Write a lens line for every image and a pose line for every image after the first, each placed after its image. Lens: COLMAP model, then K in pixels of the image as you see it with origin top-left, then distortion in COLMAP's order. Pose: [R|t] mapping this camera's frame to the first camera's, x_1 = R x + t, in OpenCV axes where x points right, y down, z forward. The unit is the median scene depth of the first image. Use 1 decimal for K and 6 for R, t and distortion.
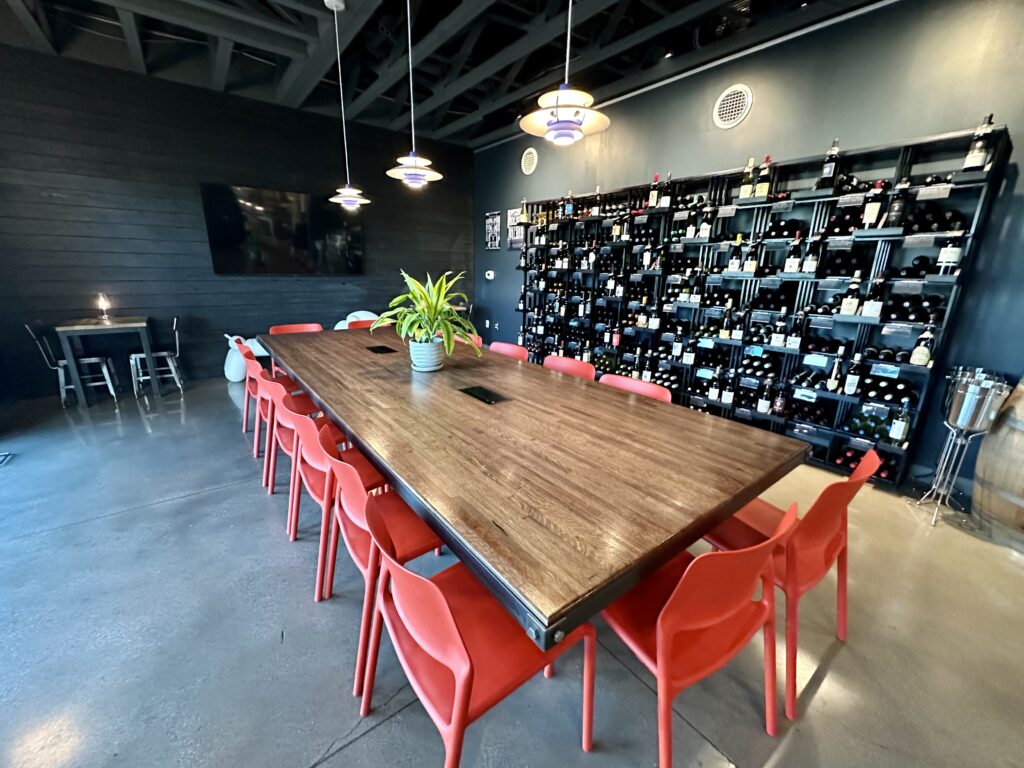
lens RADIAL K [[411.8, 0, 512.0], [0, 411.8, 384.4], [0, 0, 1]] dist [-0.000192, 0.000241]
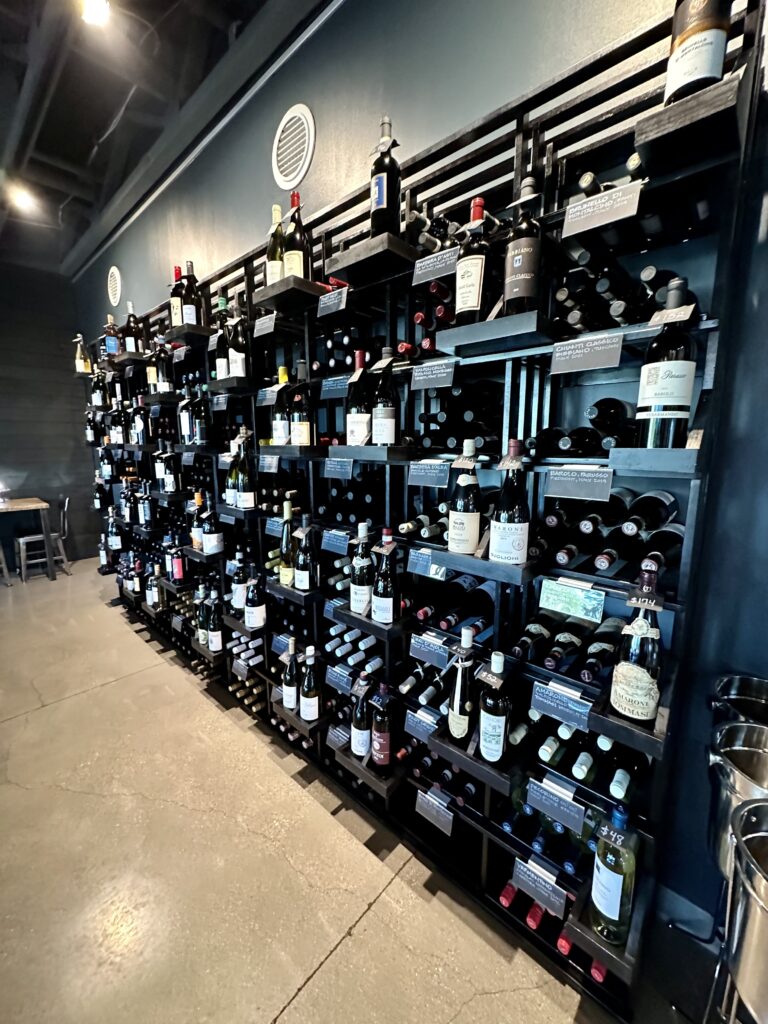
lens RADIAL K [[411.8, 0, 382.5], [0, 411.8, 509.0], [0, 0, 1]] dist [-0.000192, 0.000241]
pose [[0.984501, -0.049030, 0.168389, 0.710396], [0.067059, 0.992407, -0.103104, -0.182213], [-0.162055, 0.112798, 0.980314, 0.661251]]
